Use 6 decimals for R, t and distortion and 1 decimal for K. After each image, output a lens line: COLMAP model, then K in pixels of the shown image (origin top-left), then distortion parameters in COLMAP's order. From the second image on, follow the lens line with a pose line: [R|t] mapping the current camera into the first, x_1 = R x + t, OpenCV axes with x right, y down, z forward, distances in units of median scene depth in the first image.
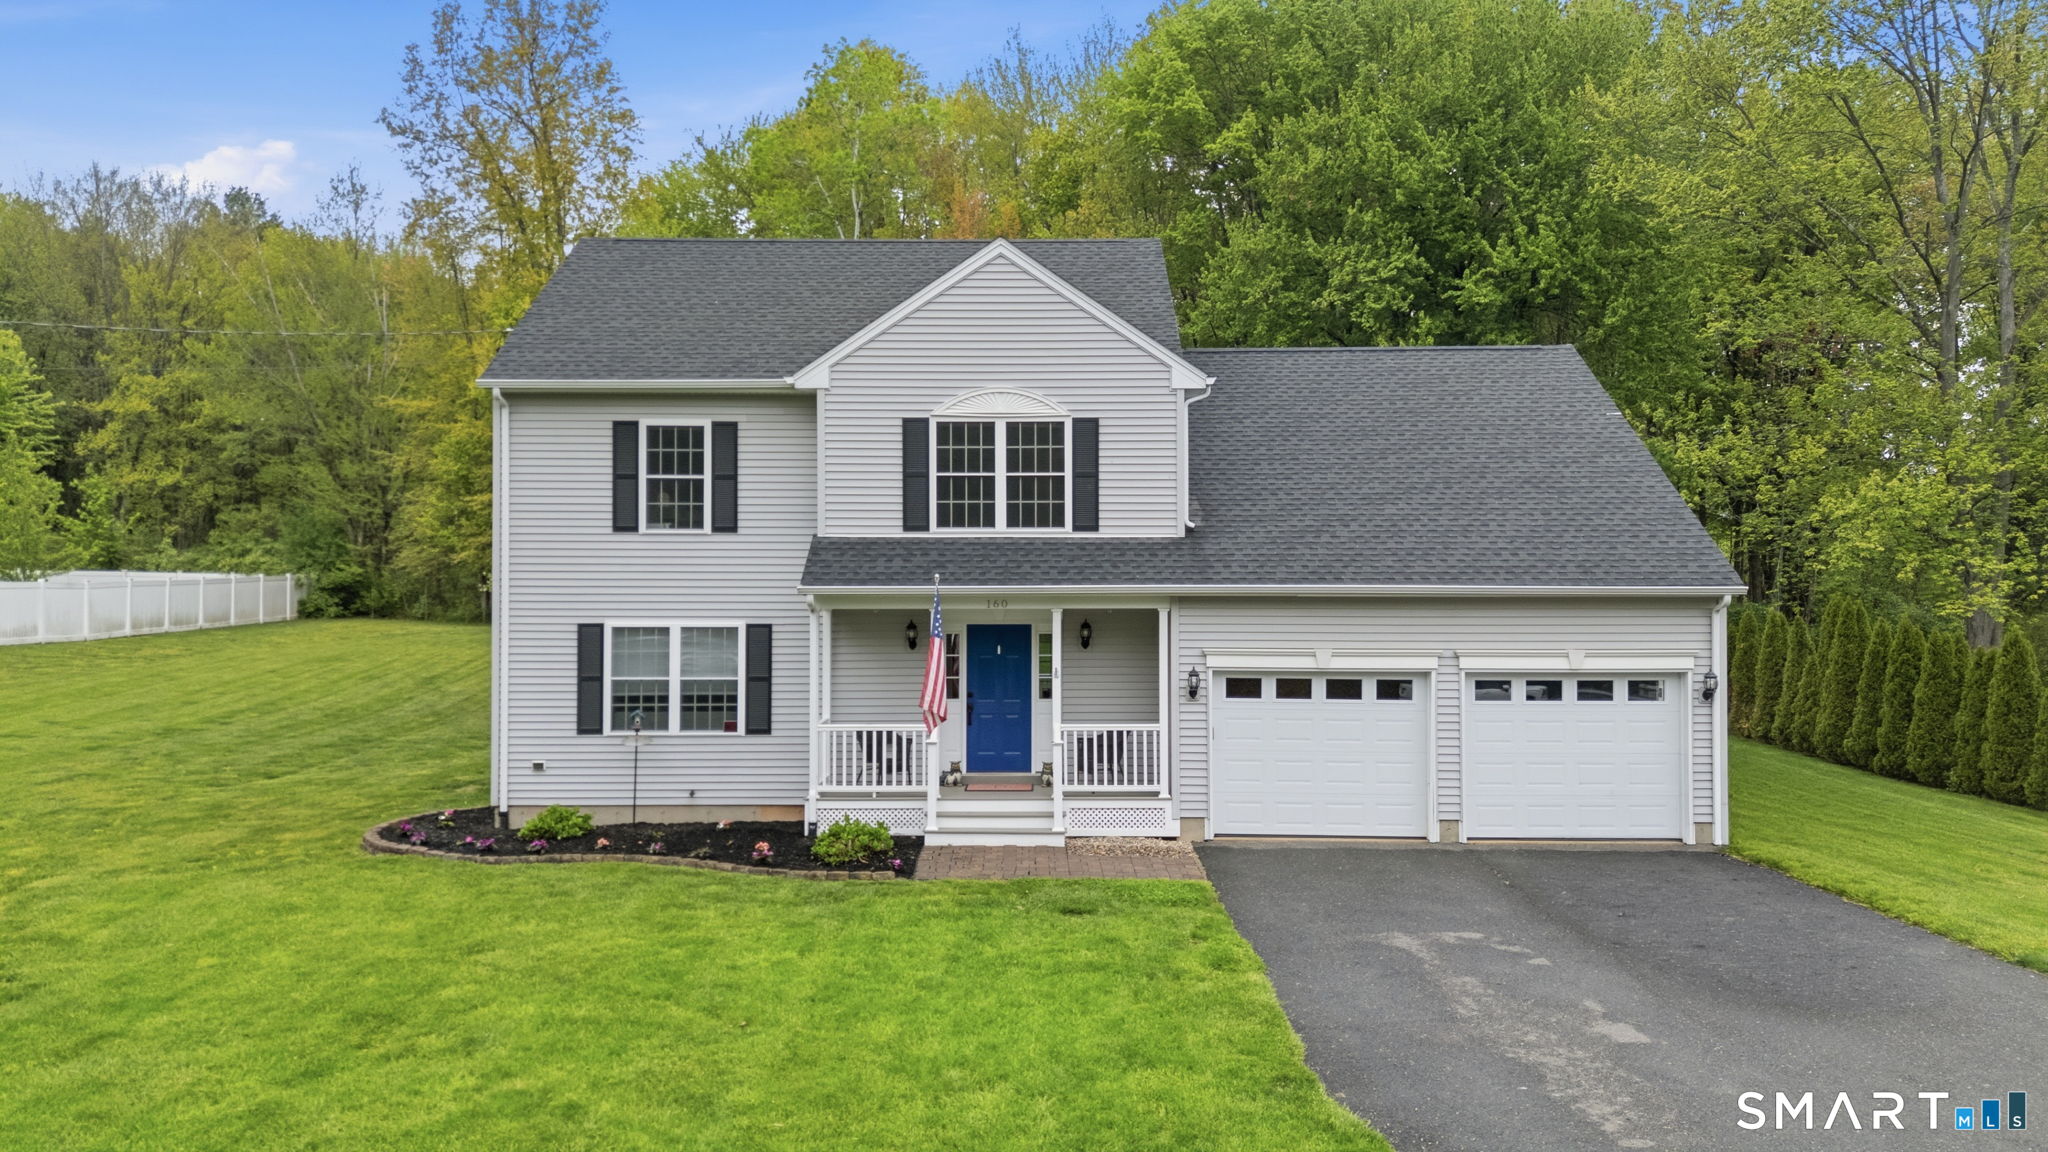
lens RADIAL K [[1506.9, 0, 1006.0], [0, 1506.9, 572.8], [0, 0, 1]] dist [0.059765, -0.020186]
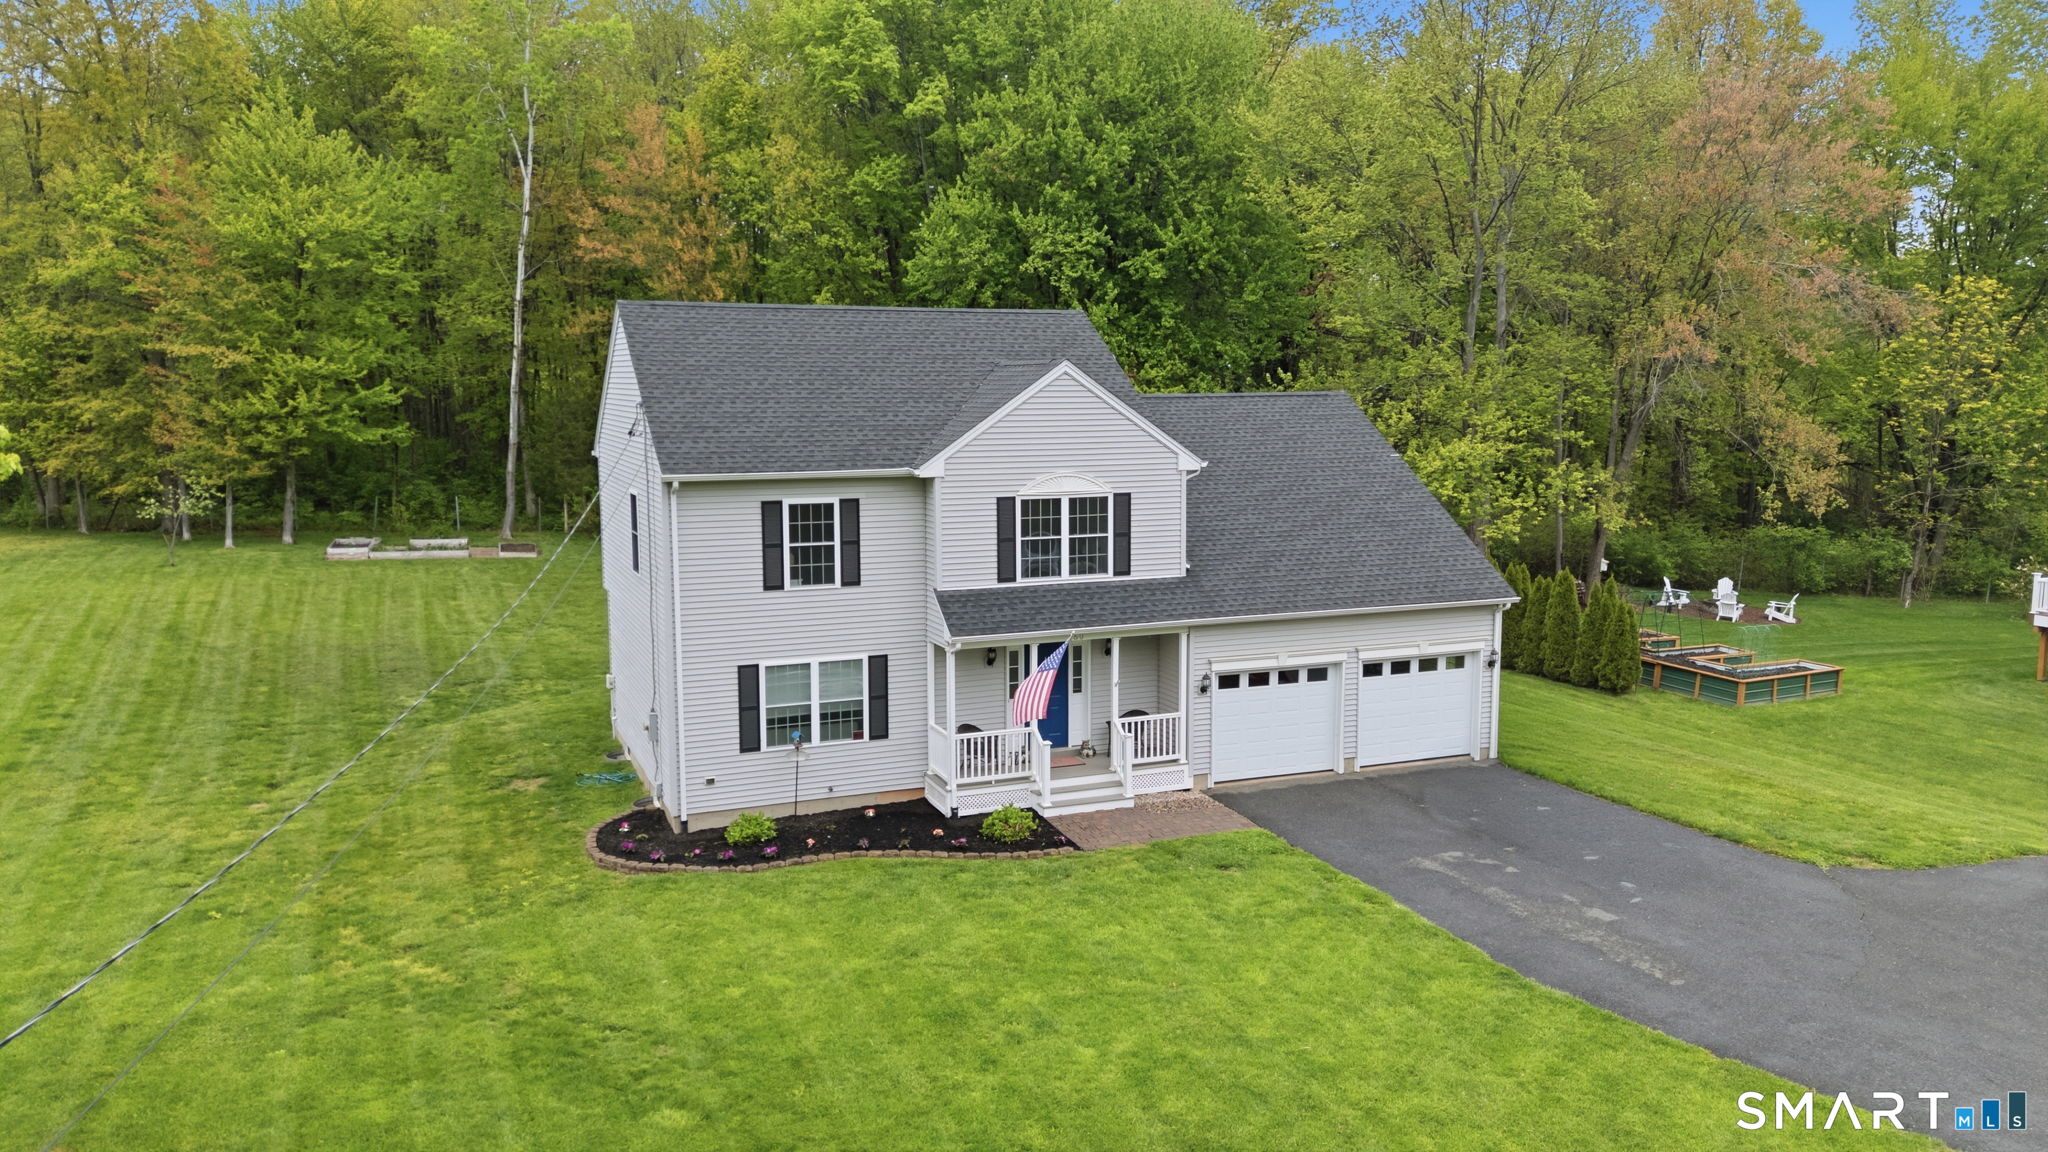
lens RADIAL K [[1506.9, 0, 1009.2], [0, 1506.9, 587.6], [0, 0, 1]] dist [0.059765, -0.020186]
pose [[0.920985, -0.057153, 0.385383, -0.551523], [0.000350, 0.989302, 0.145879, -0.209695], [-0.389597, -0.134218, 0.911153, -0.202376]]
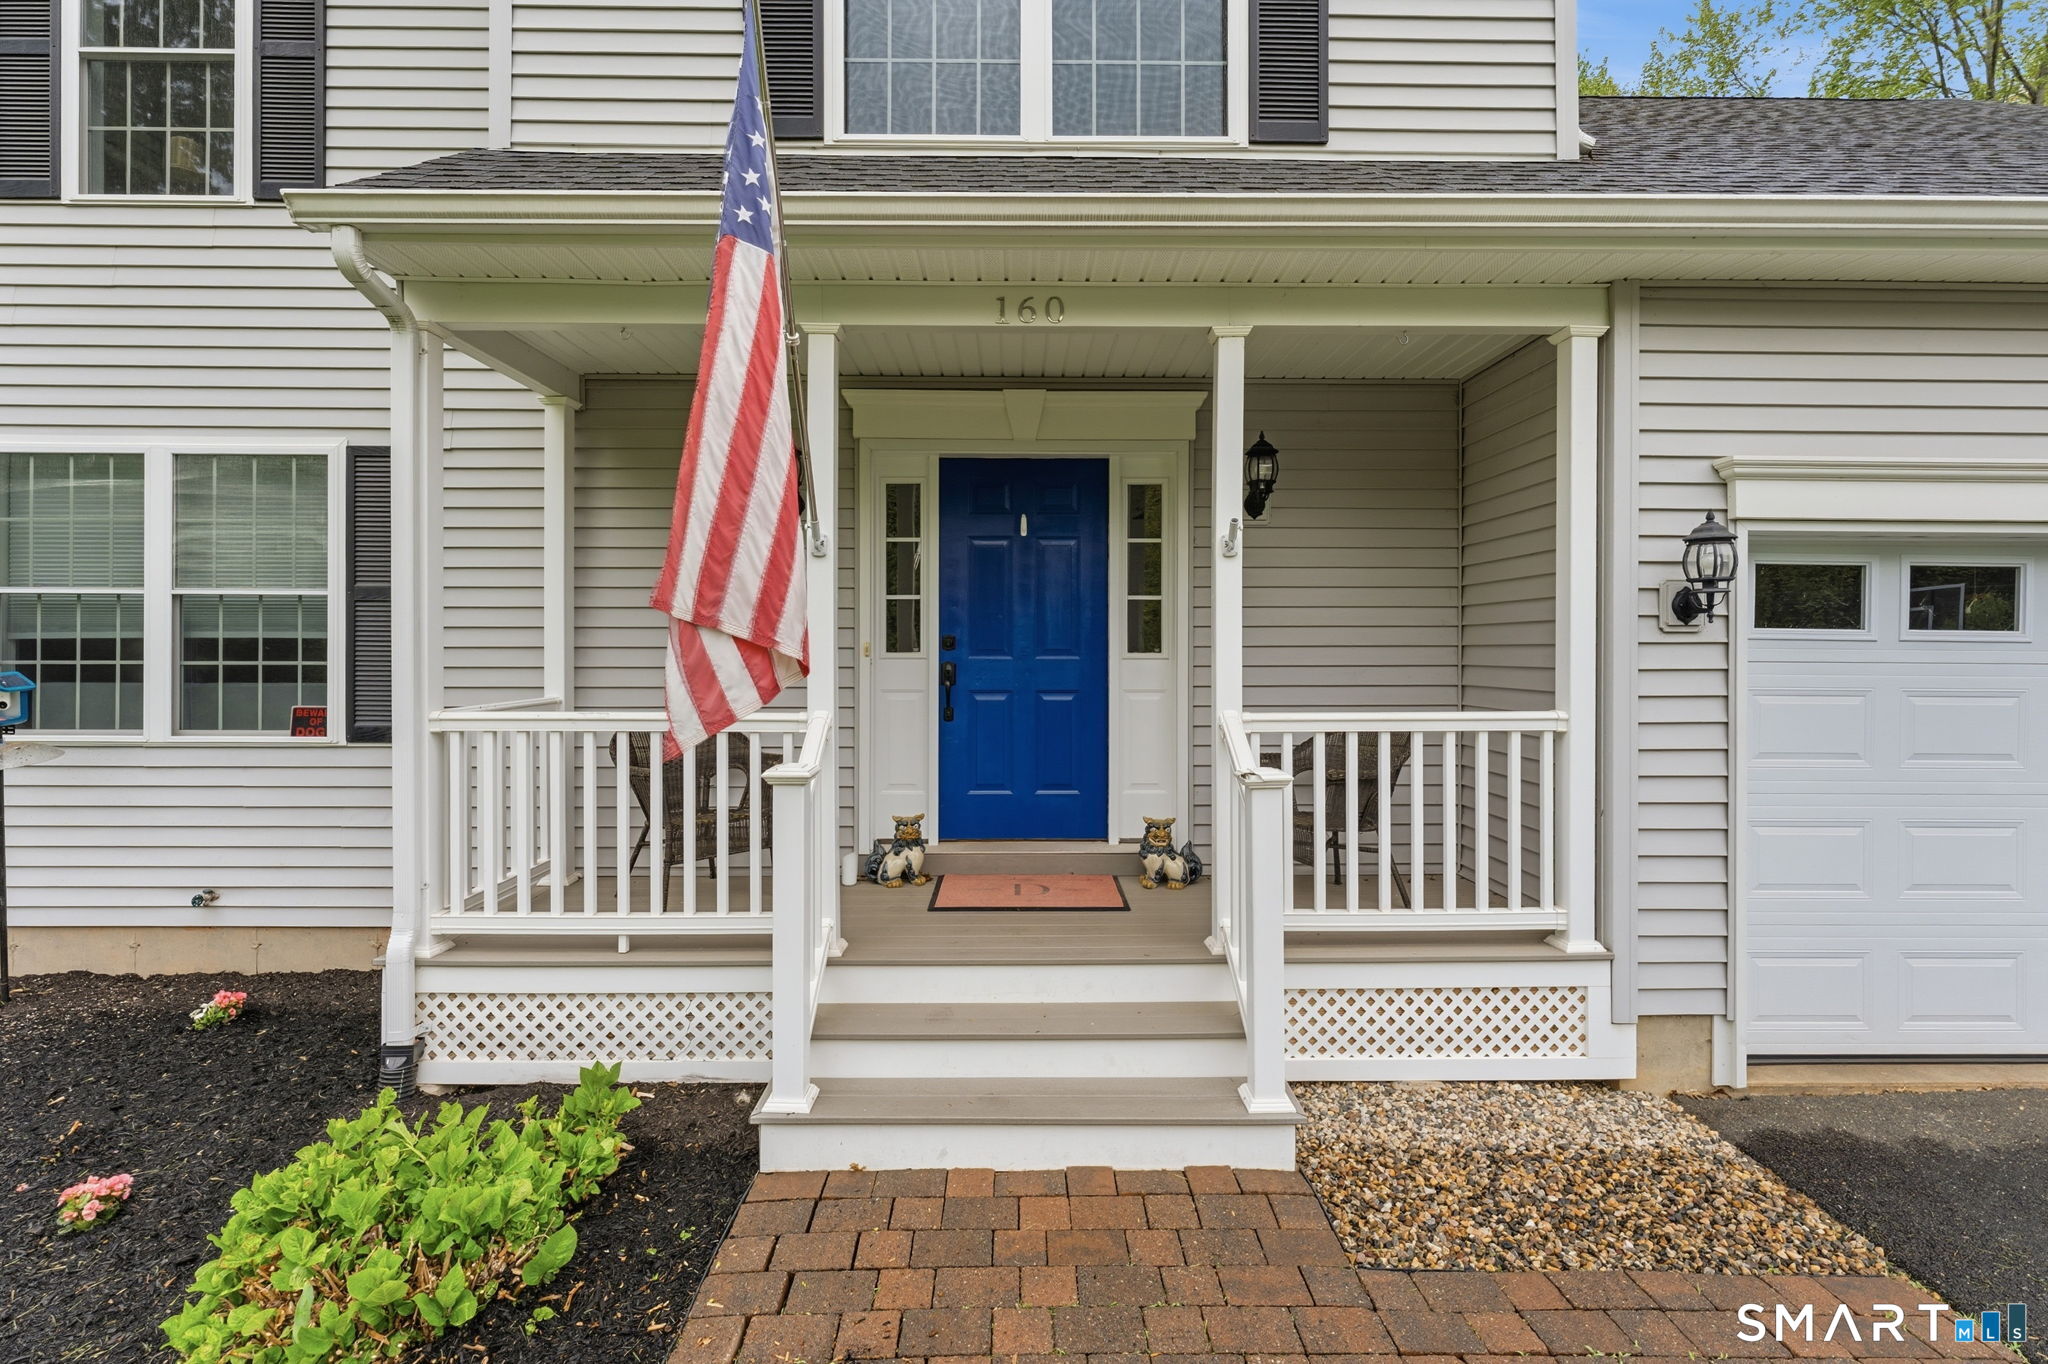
lens RADIAL K [[906.0, 0, 1011.9], [0, 906.0, 665.0], [0, 0, 1]] dist [0.000602, -0.001419]
pose [[0.999671, 0.003266, 0.025433, -0.013547], [-0.003774, 0.999794, 0.019955, 0.082597], [-0.025362, -0.020044, 0.999477, 0.770764]]
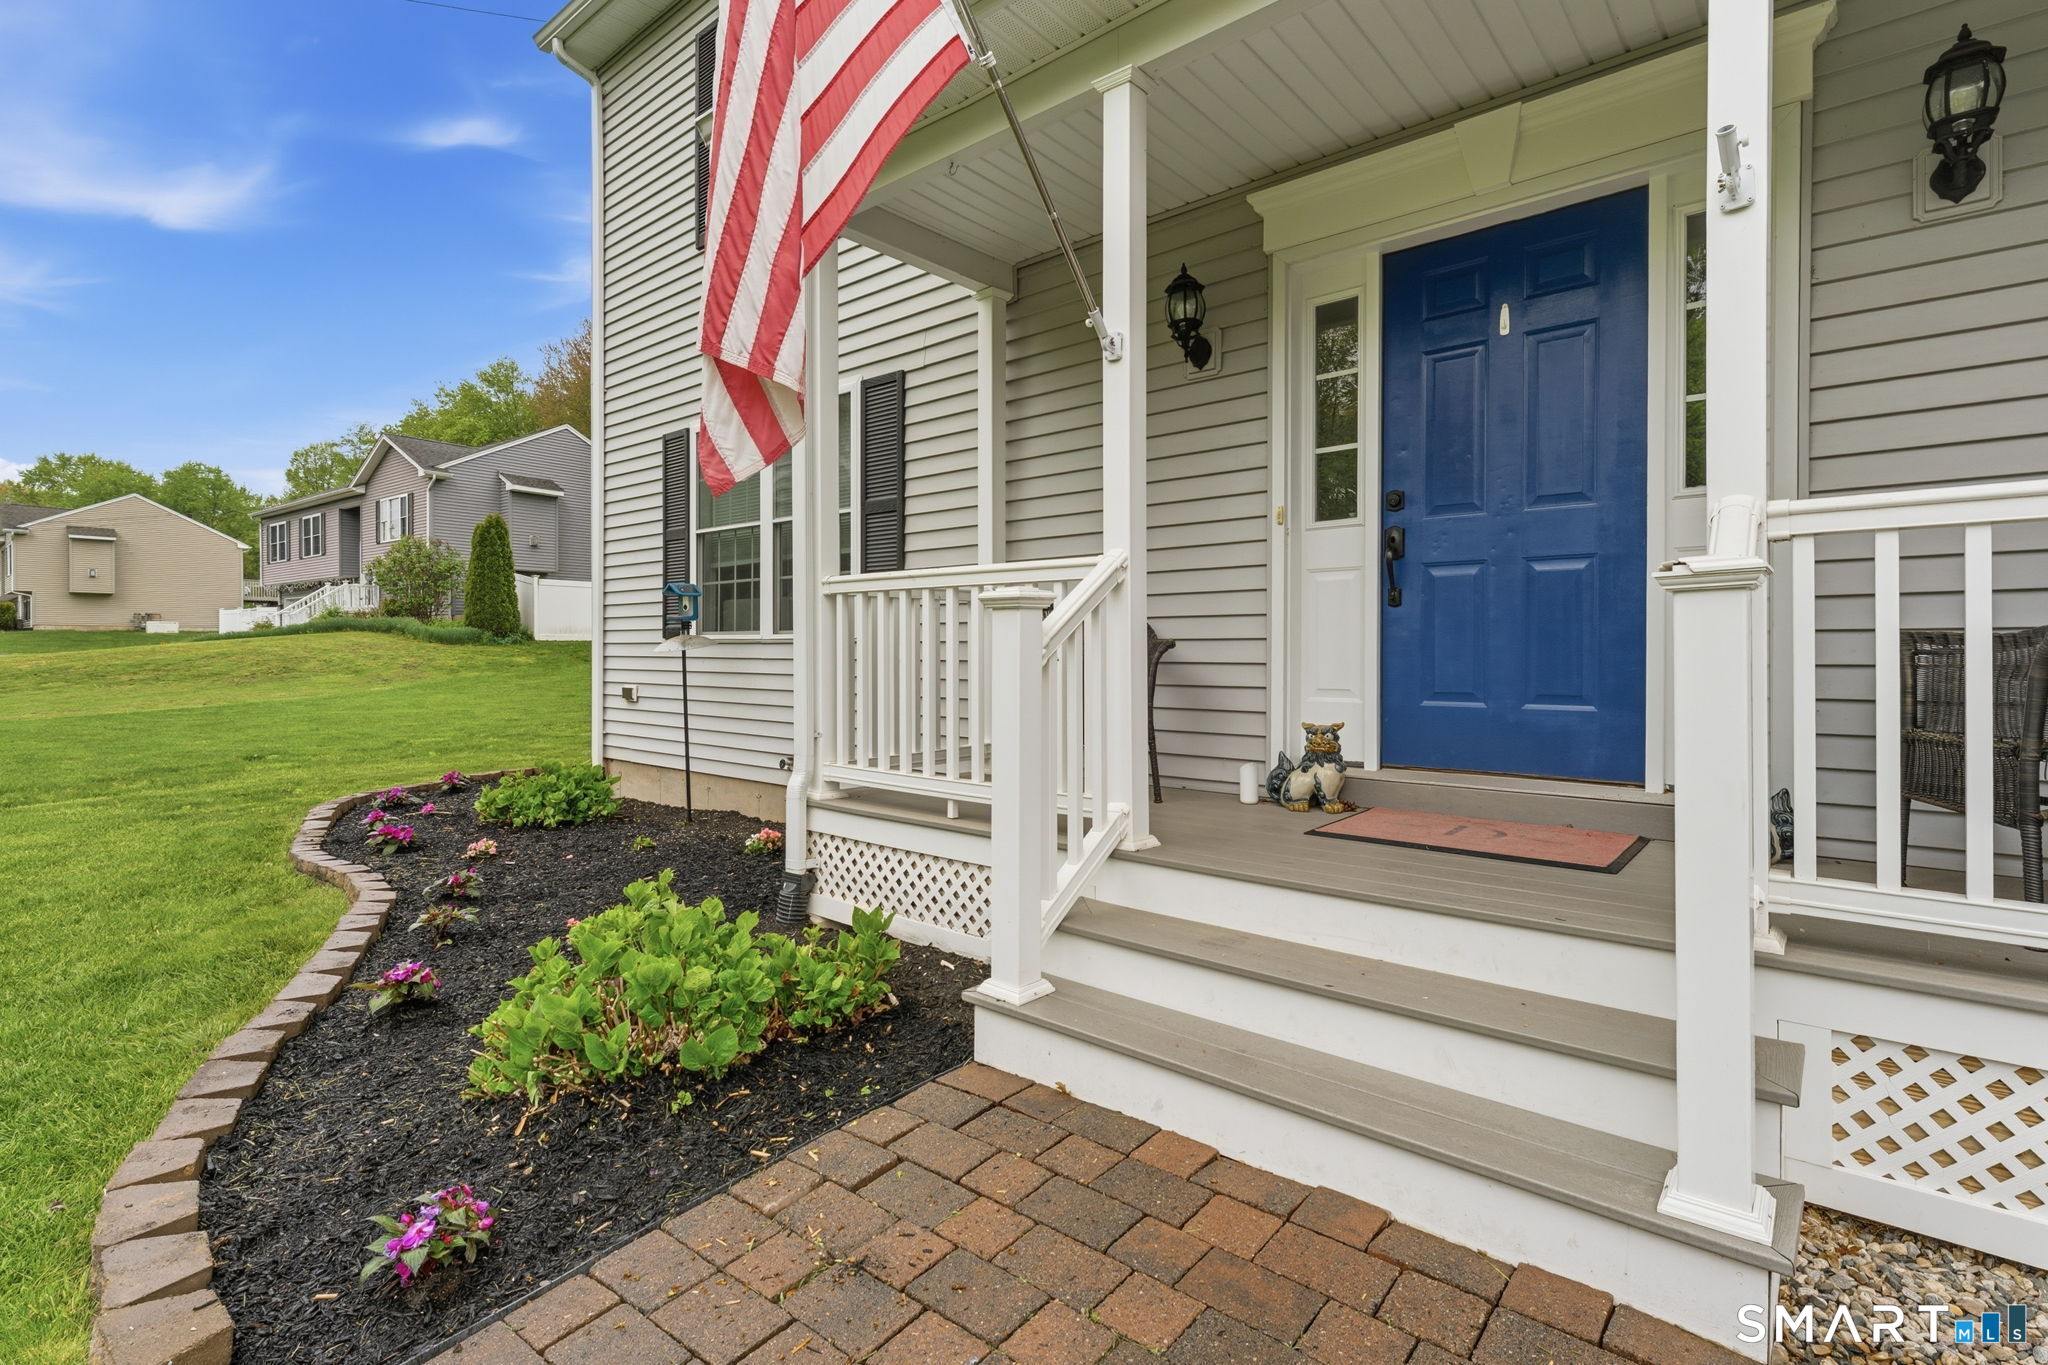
lens RADIAL K [[937.8, 0, 1036.6], [0, 937.8, 673.2], [0, 0, 1]] dist [0.001605, -0.000944]
pose [[0.781574, 0.017865, -0.623556, 0.035296], [0.000954, 0.999554, 0.029834, 0.109171], [0.623811, -0.023912, 0.781209, 0.819824]]
